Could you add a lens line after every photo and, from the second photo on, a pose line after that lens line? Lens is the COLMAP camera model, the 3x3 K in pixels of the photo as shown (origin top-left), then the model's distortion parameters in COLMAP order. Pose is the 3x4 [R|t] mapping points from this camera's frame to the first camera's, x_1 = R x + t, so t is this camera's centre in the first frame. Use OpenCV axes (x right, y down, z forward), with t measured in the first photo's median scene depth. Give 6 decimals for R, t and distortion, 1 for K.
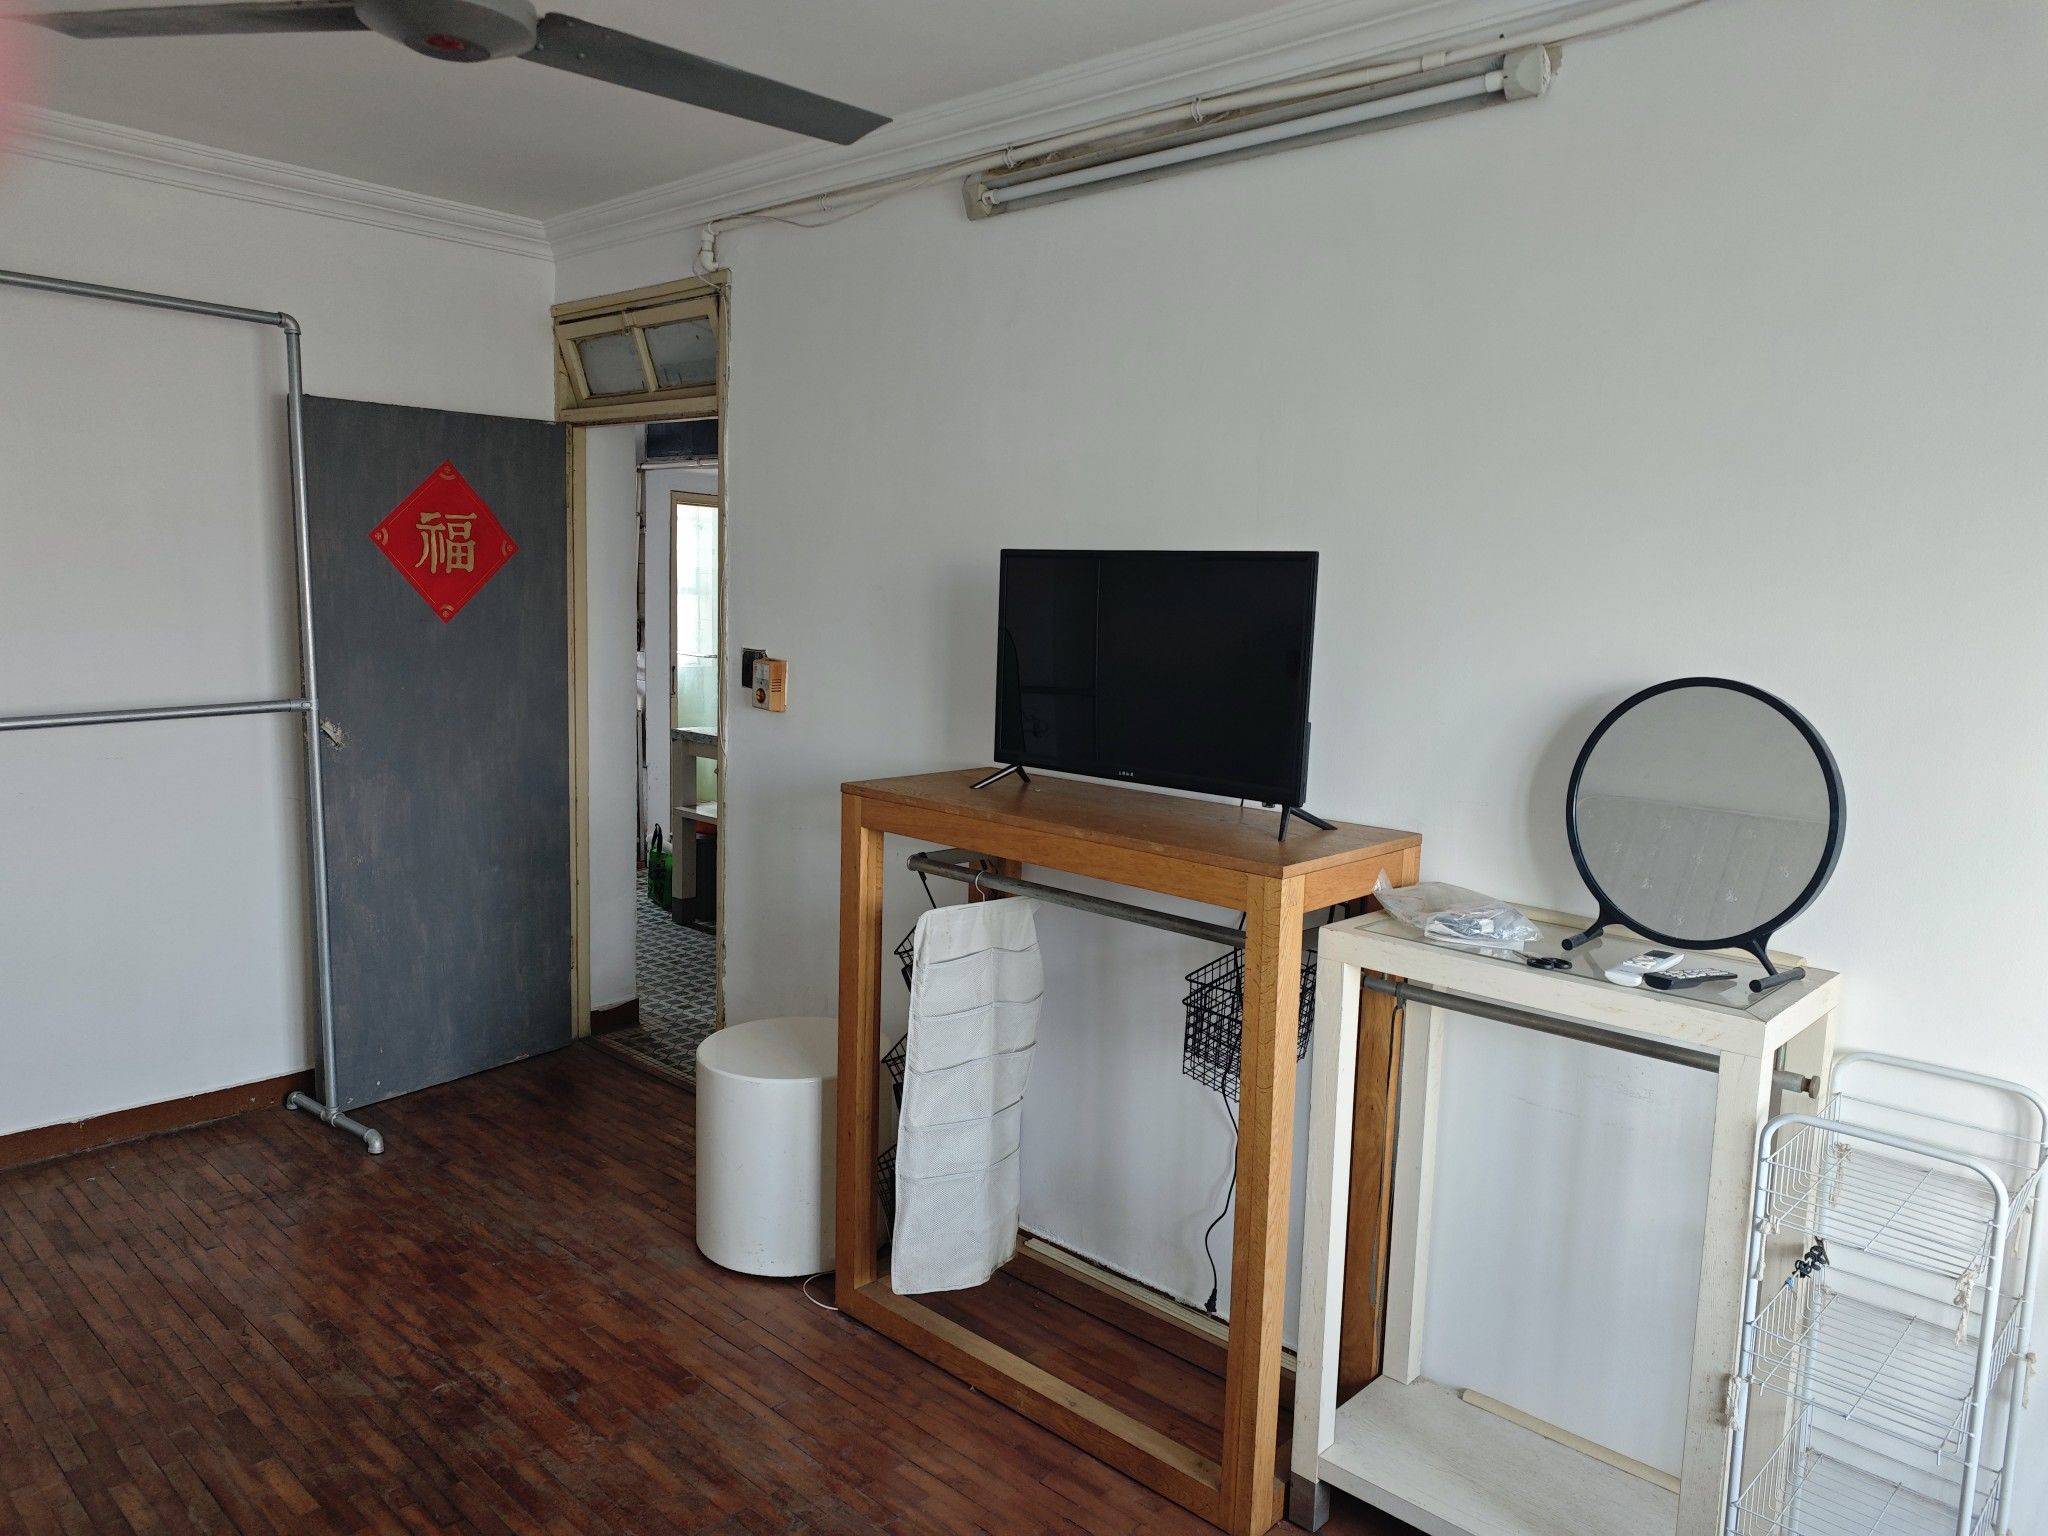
lens RADIAL K [[1430.2, 0, 1024.0], [0, 1430.2, 772.8], [0, 0, 1]] dist [0.004292, 0.001631]
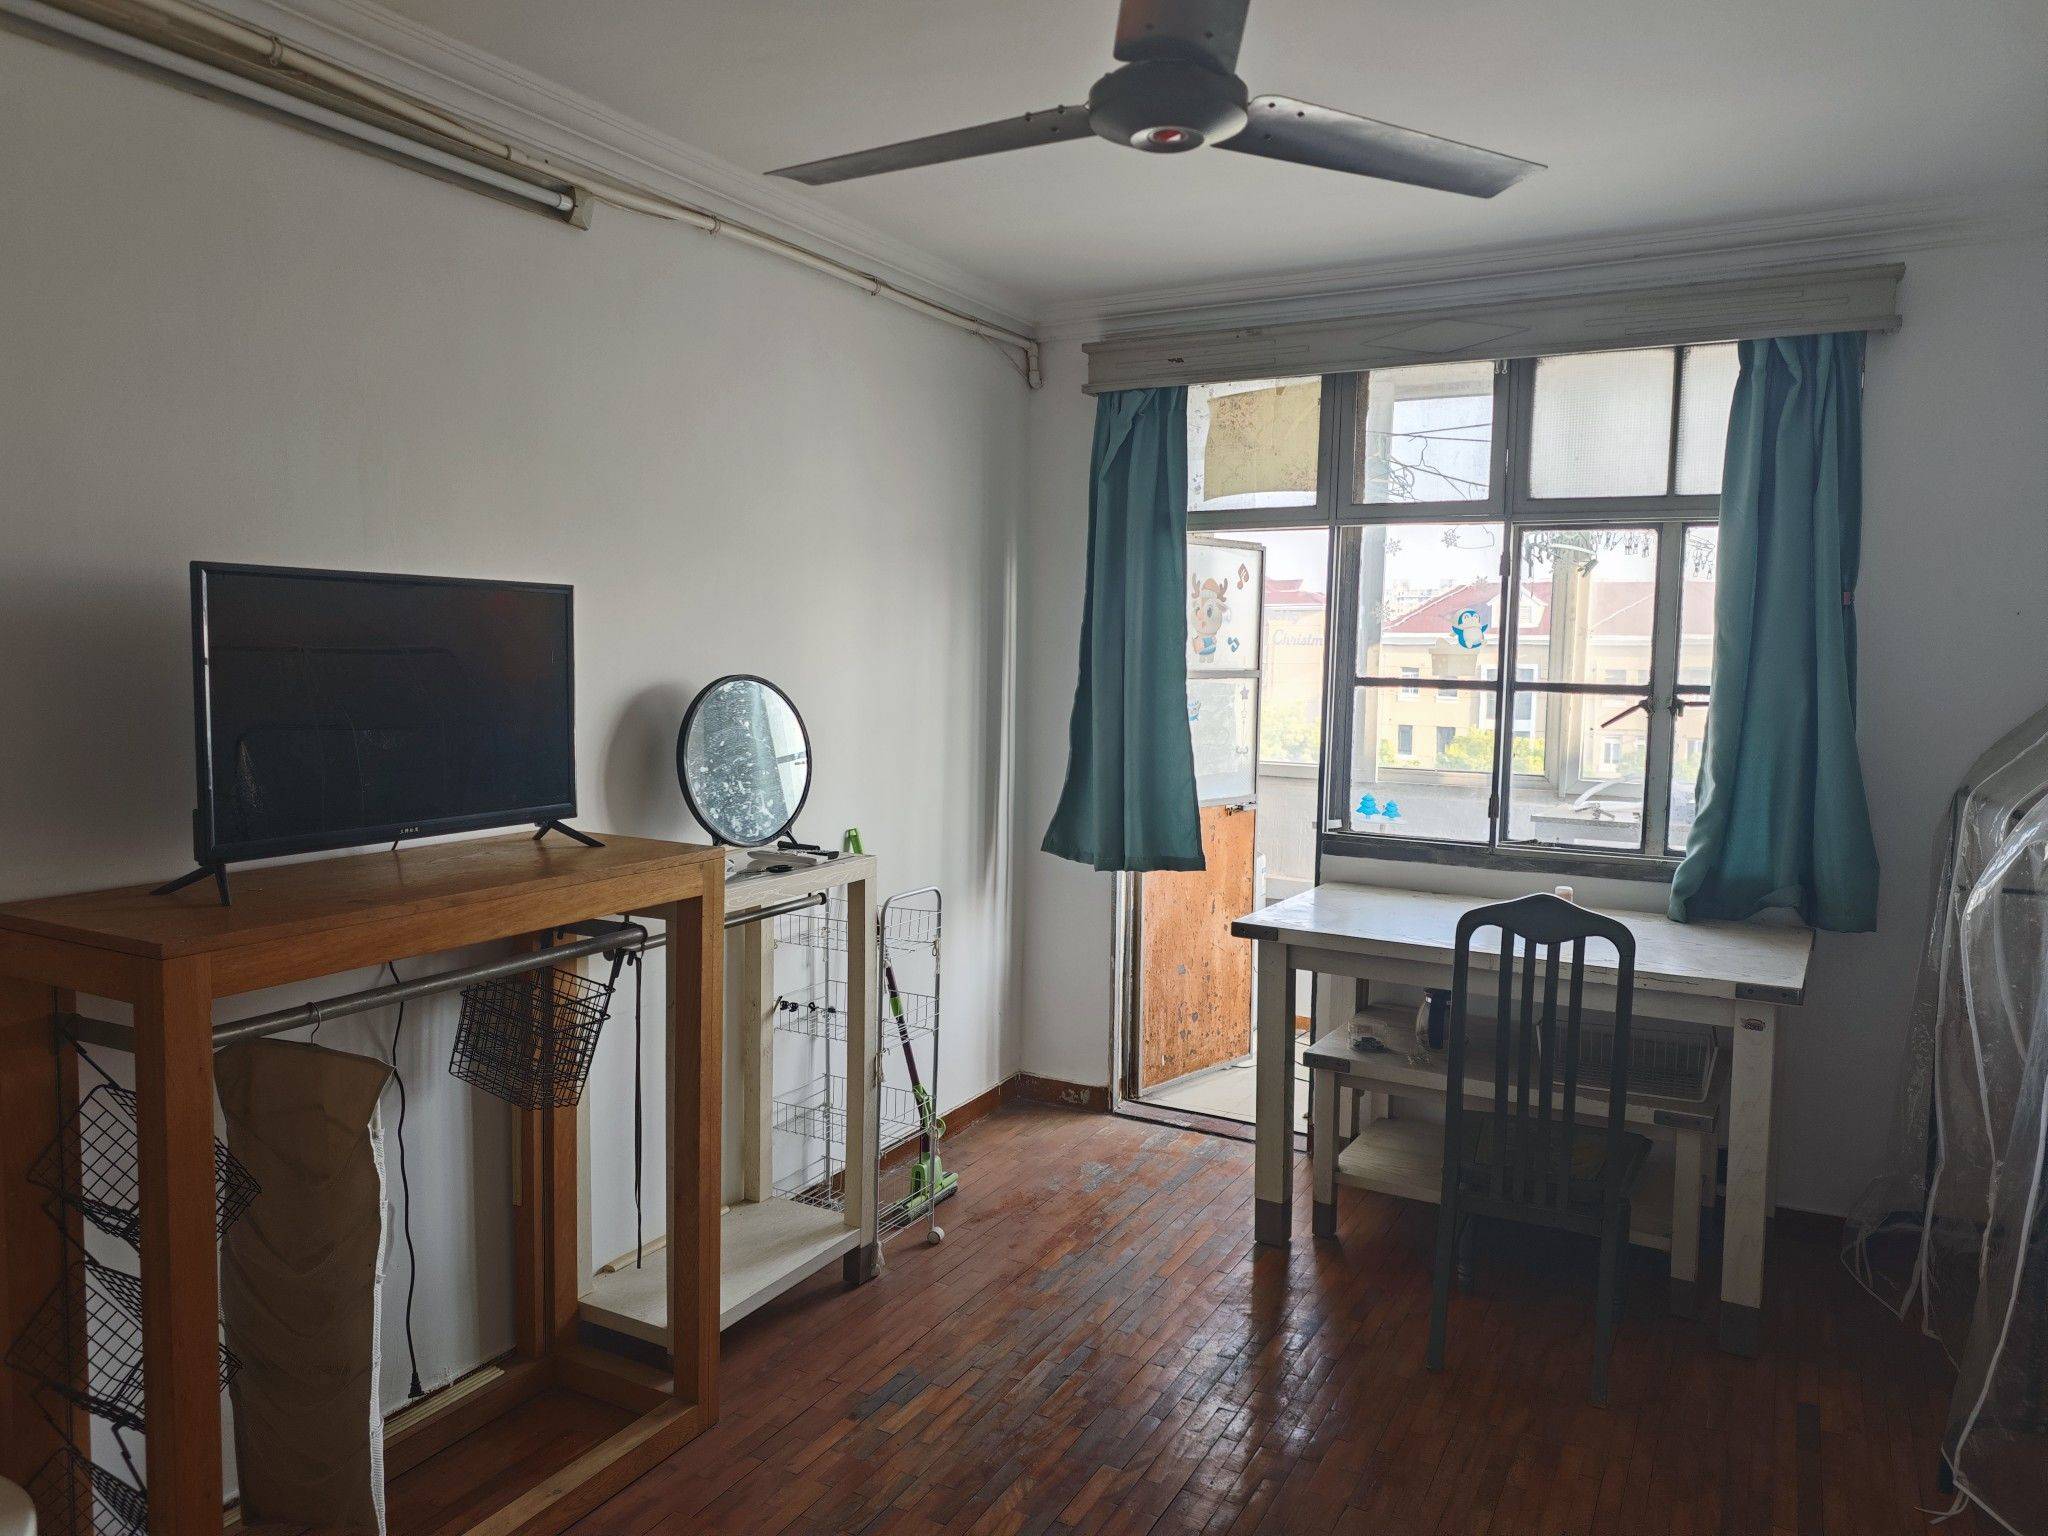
lens RADIAL K [[1430.2, 0, 1023.8], [0, 1430.2, 760.4], [0, 0, 1]] dist [0.004292, 0.001631]
pose [[-0.256875, -0.114338, 0.959657, -0.970121], [0.098491, 0.984710, 0.143686, -0.146161], [-0.961413, 0.131427, -0.241686, 0.949794]]
